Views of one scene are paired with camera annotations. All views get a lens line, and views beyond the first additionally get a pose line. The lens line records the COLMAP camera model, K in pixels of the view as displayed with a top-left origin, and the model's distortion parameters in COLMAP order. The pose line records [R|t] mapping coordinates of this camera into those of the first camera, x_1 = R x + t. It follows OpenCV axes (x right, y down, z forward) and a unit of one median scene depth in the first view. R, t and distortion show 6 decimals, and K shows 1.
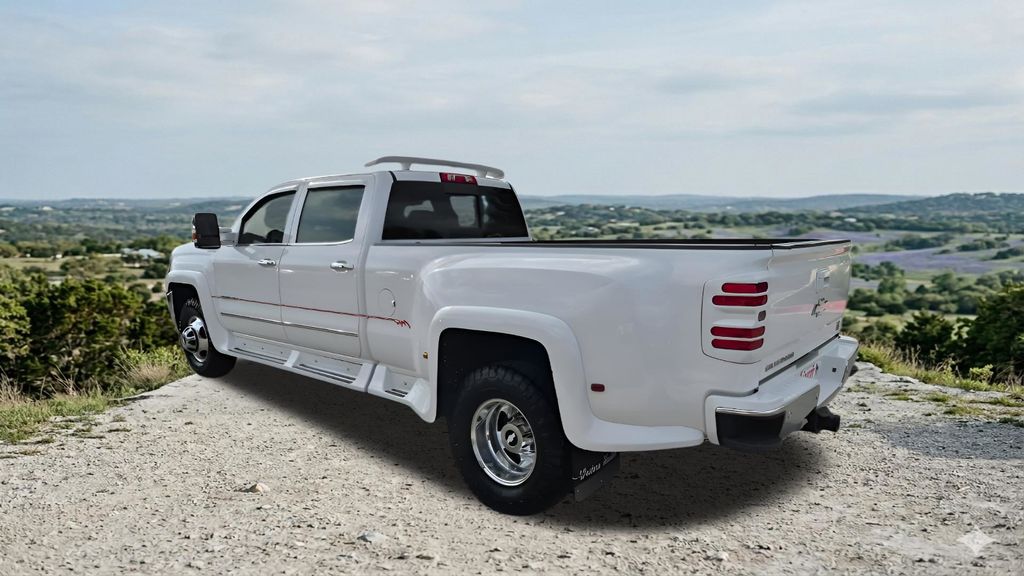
lens RADIAL K [[560.1, 0, 547.2], [0, 560.1, 345.7], [0, 0, 1]] dist [0.046578, 0.000018]
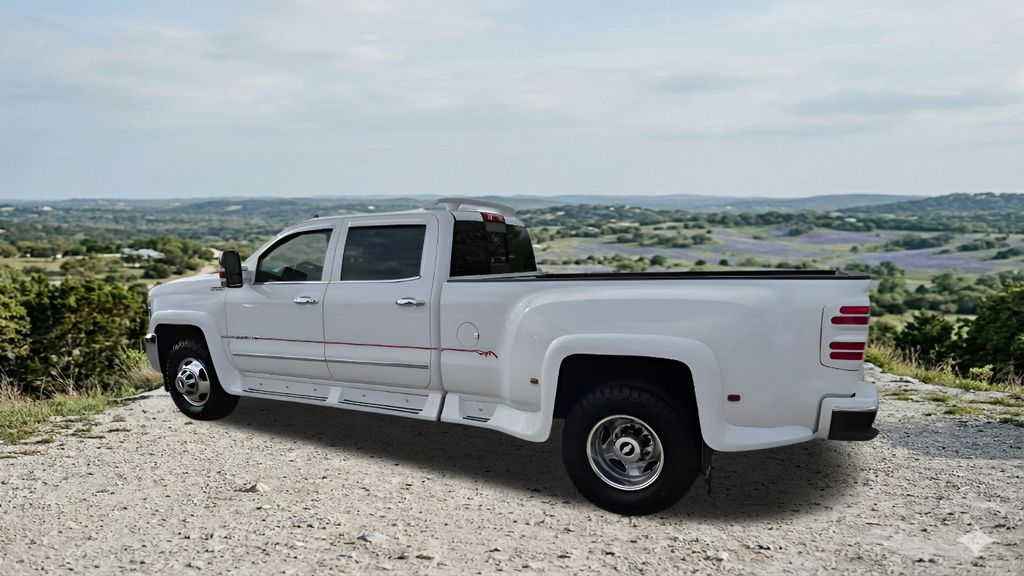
lens RADIAL K [[563.8, 0, 508.5], [0, 563.8, 367.3], [0, 0, 1]] dist [0.052583, -0.000076]
pose [[0.980451, -0.045042, 0.191538, -0.394985], [0.048473, 0.998736, -0.013266, 0.002431], [-0.190698, 0.022291, 0.981396, -0.062230]]
